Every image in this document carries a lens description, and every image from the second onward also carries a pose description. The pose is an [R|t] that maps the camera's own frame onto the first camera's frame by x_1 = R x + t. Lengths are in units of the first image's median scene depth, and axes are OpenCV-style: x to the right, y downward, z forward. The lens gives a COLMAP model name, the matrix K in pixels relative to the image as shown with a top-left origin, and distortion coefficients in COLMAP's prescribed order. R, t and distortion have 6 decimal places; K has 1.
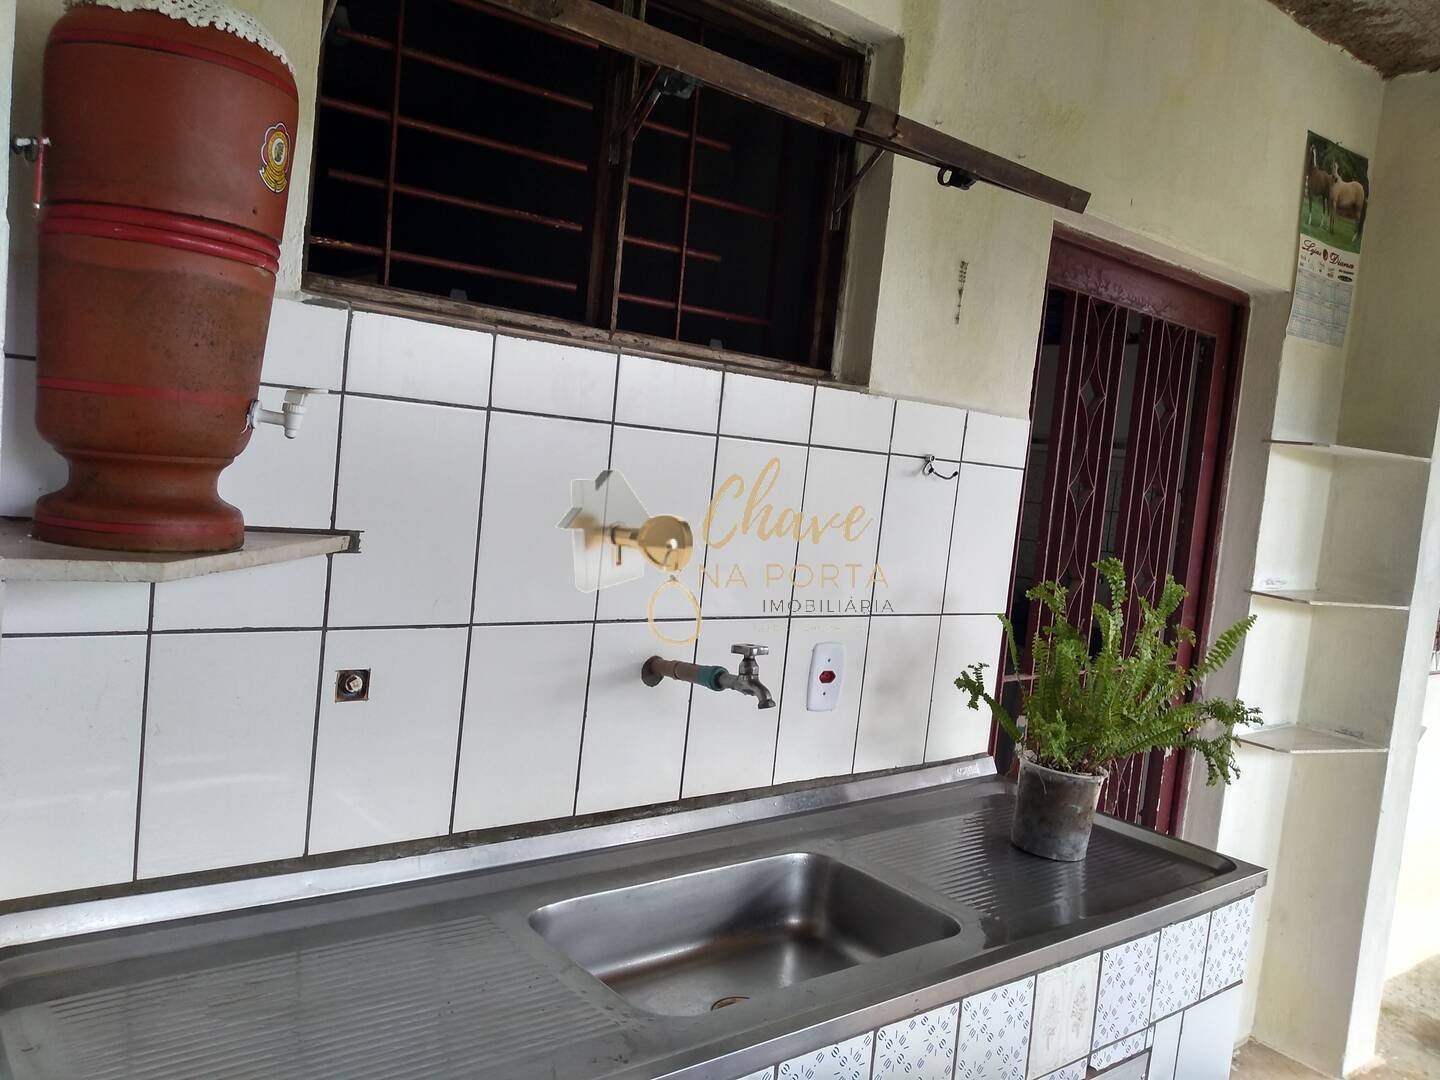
lens RADIAL K [[1104.1, 0, 720.7], [0, 1104.1, 525.4], [0, 0, 1]] dist [0.031869, -0.074518]
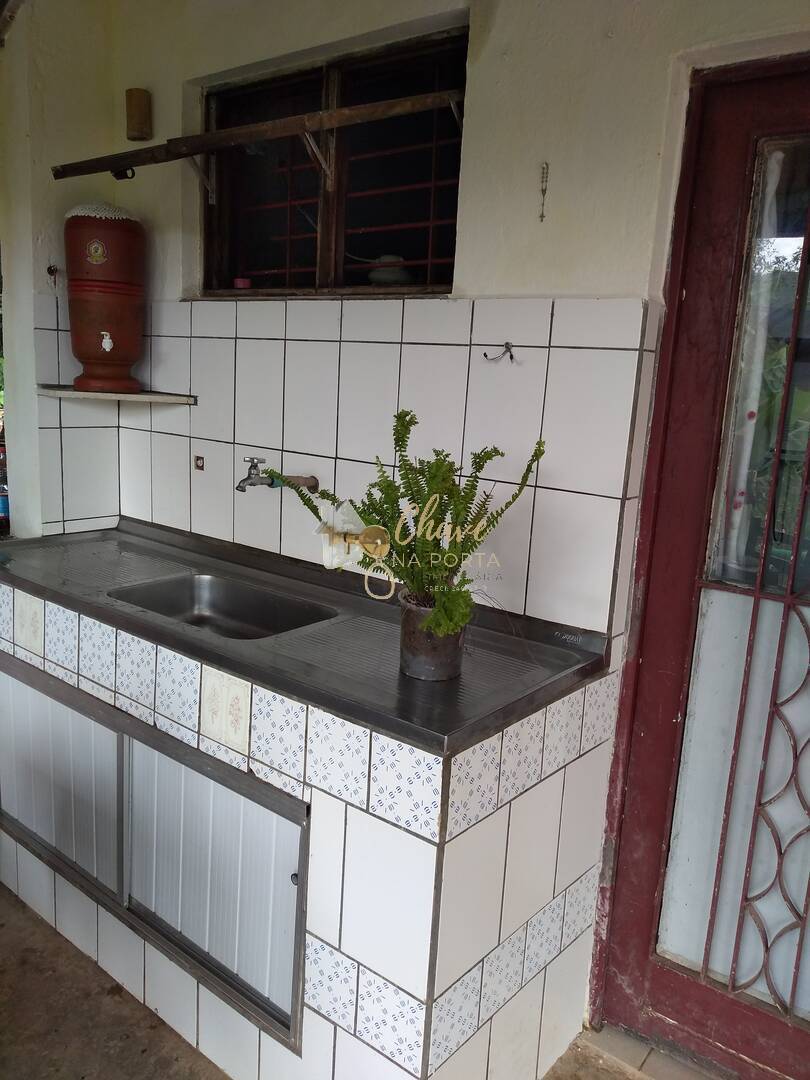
lens RADIAL K [[866.5, 0, 403.0], [0, 866.5, 523.8], [0, 0, 1]] dist [0.030683, -0.090846]
pose [[0.218593, 0.083859, -0.972206, 1.173016], [-0.096301, 0.993291, 0.064026, 0.085092], [0.971053, 0.079629, 0.225202, 0.769345]]
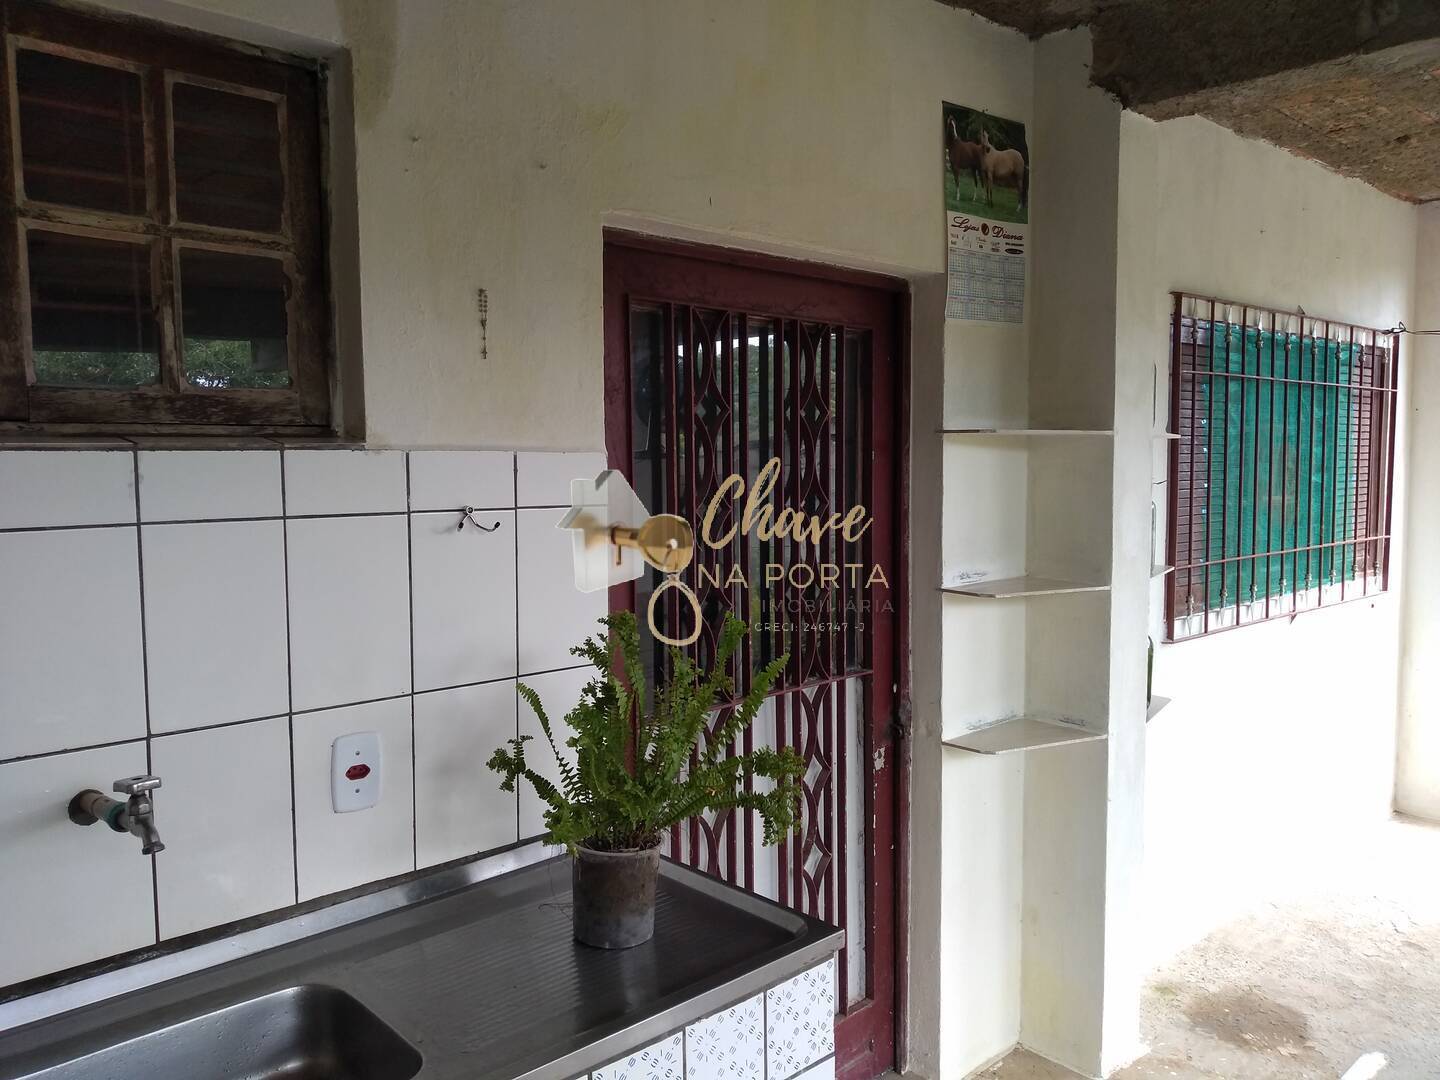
lens RADIAL K [[1090.3, 0, 699.3], [0, 1090.3, 537.7], [0, 0, 1]] dist [0.037365, -0.083511]
pose [[0.992158, -0.113140, 0.053128, 0.359420], [0.112725, 0.993568, 0.010747, -0.029618], [-0.054002, -0.004674, 0.998530, 0.111433]]
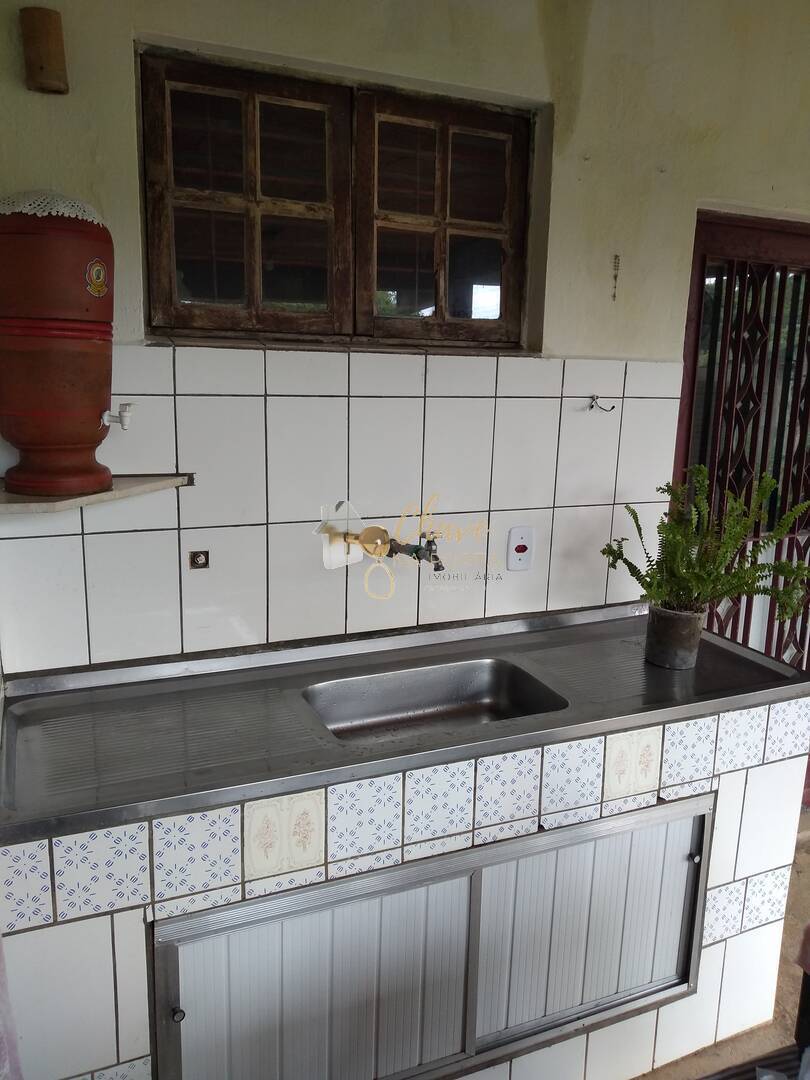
lens RADIAL K [[817.7, 0, 408.7], [0, 817.7, 524.6], [0, 0, 1]] dist [0.037365, -0.083511]
pose [[0.963666, -0.022190, -0.266186, 0.259645], [0.052819, 0.992696, 0.108467, -0.027528], [0.261835, -0.118585, 0.957800, -0.124025]]
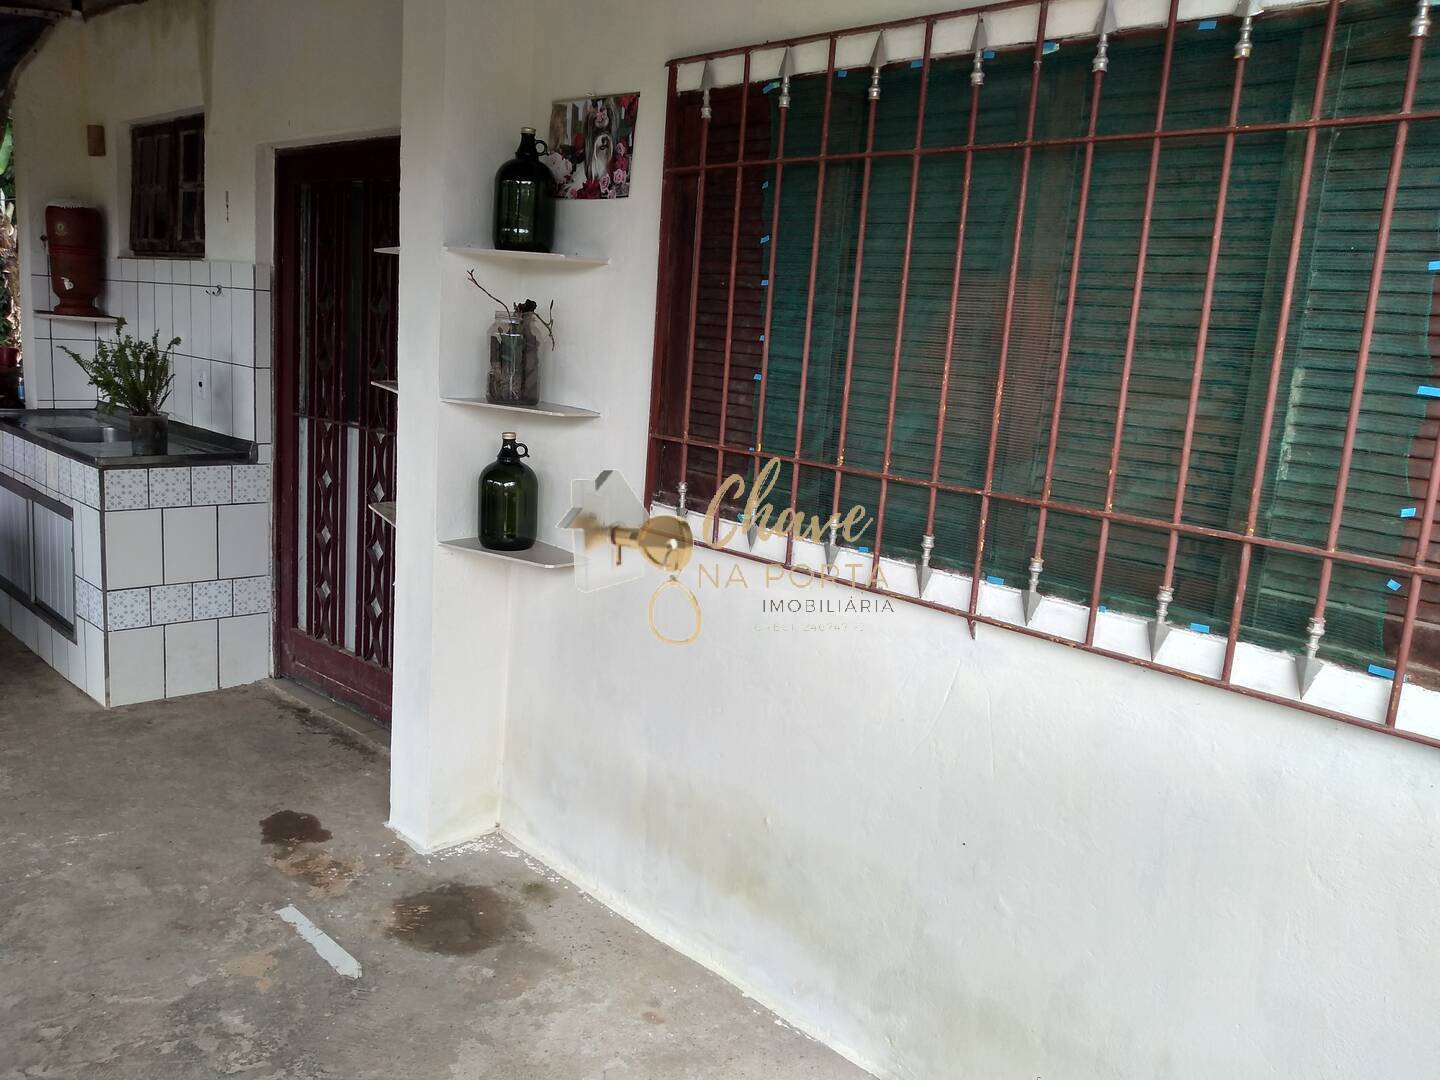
lens RADIAL K [[1155.4, 0, 720.0], [0, 1155.4, 540.0], [0, 0, 1]] dist [0.030683, -0.090846]
pose [[0.128456, 0.092105, -0.987429, 2.873865], [-0.123159, 0.989452, 0.076272, 0.149225], [0.984038, 0.111813, 0.138444, 1.898560]]
